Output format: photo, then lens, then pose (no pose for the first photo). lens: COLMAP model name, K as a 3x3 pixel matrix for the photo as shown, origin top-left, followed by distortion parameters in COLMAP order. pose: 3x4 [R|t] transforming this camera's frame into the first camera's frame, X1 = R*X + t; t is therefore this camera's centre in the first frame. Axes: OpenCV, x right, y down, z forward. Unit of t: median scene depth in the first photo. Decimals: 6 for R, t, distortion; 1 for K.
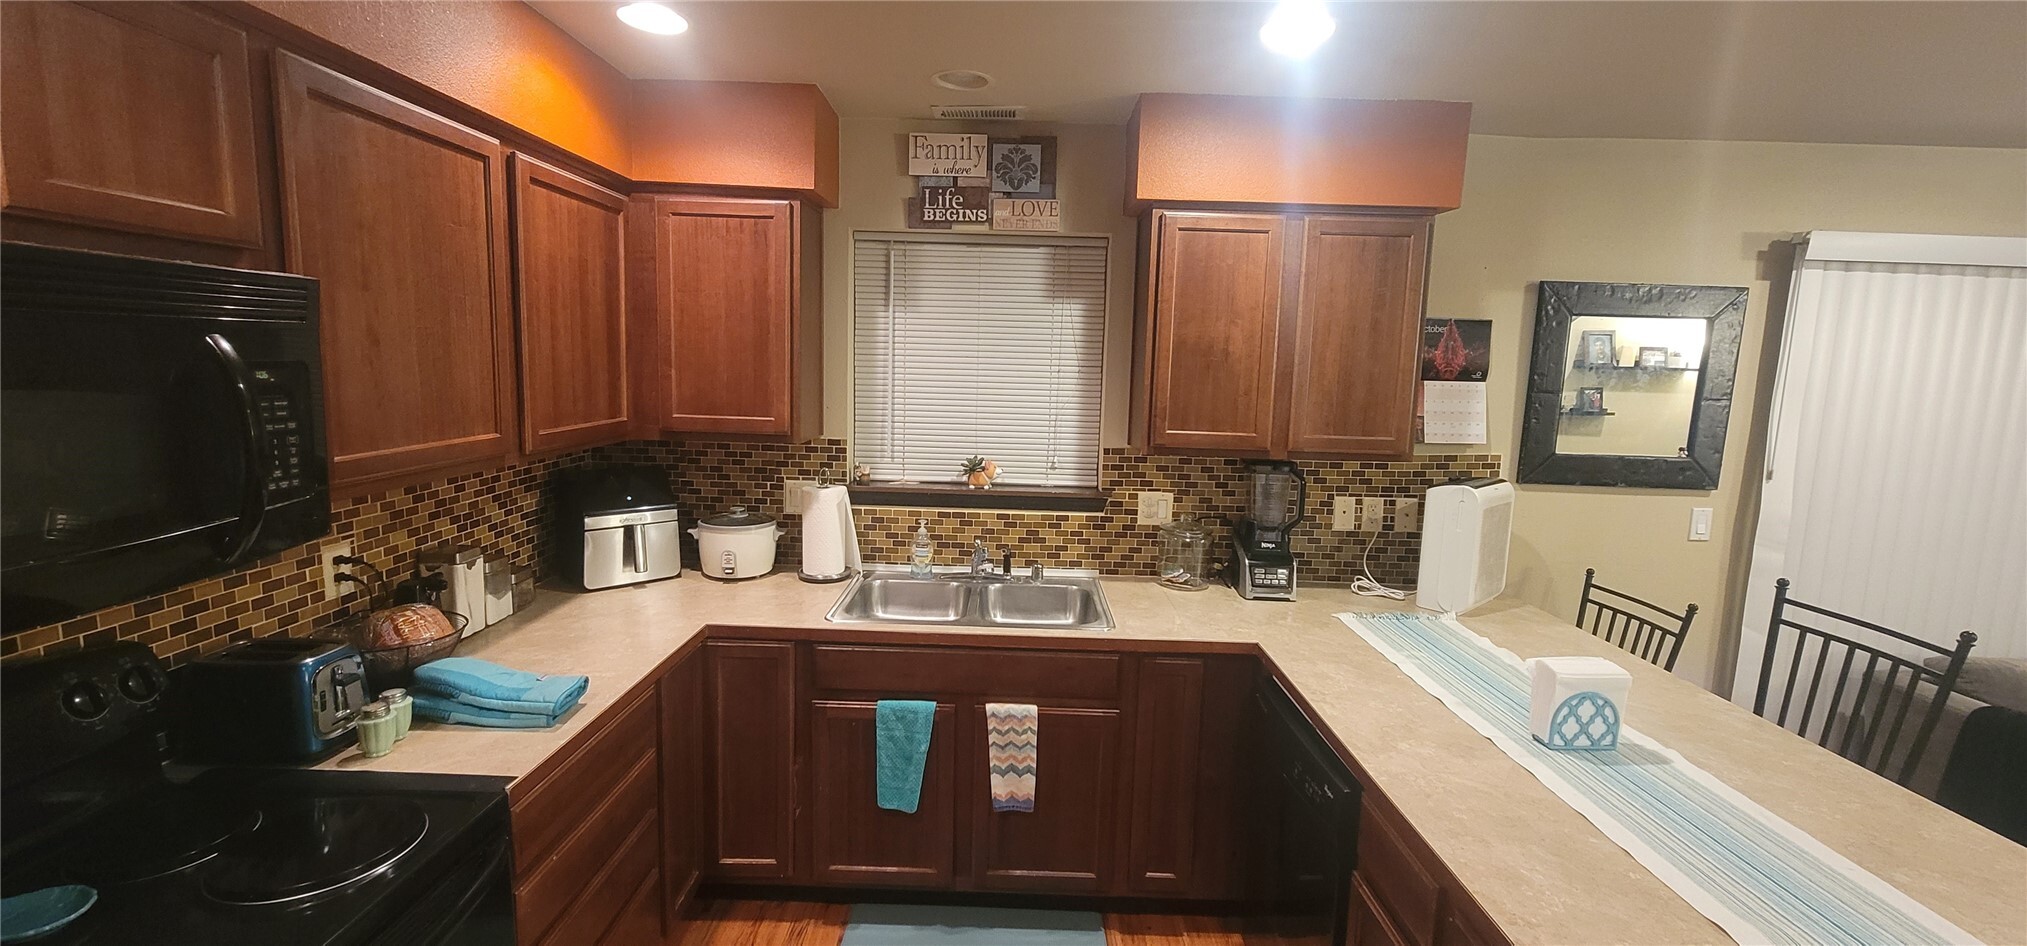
lens RADIAL K [[823.1, 0, 1007.6], [0, 823.1, 466.3], [0, 0, 1]] dist [-0.003568, -0.000027]
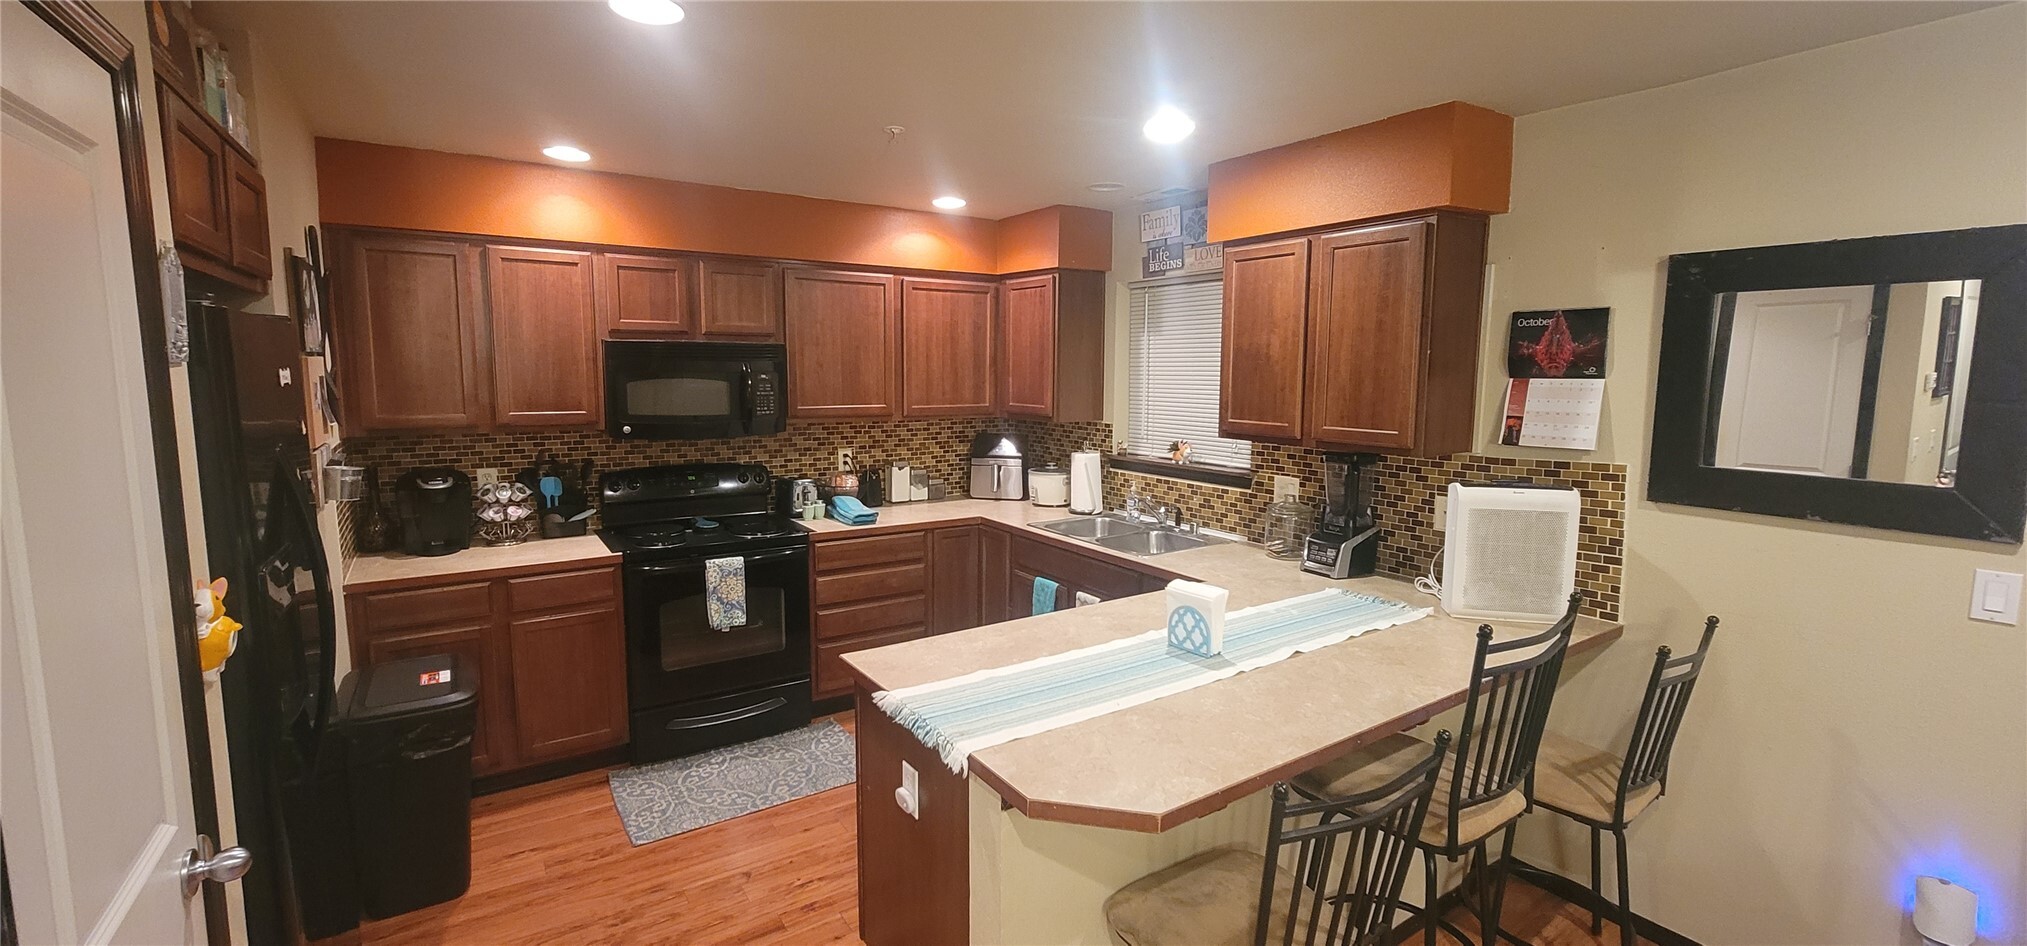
lens RADIAL K [[823.1, 0, 999.0], [0, 823.1, 466.1], [0, 0, 1]] dist [-0.003568, -0.000027]
pose [[0.563398, 0.072825, -0.822970, 0.952568], [-0.096482, 0.995091, 0.022005, 0.031376], [0.820533, 0.067005, 0.567659, -0.005271]]
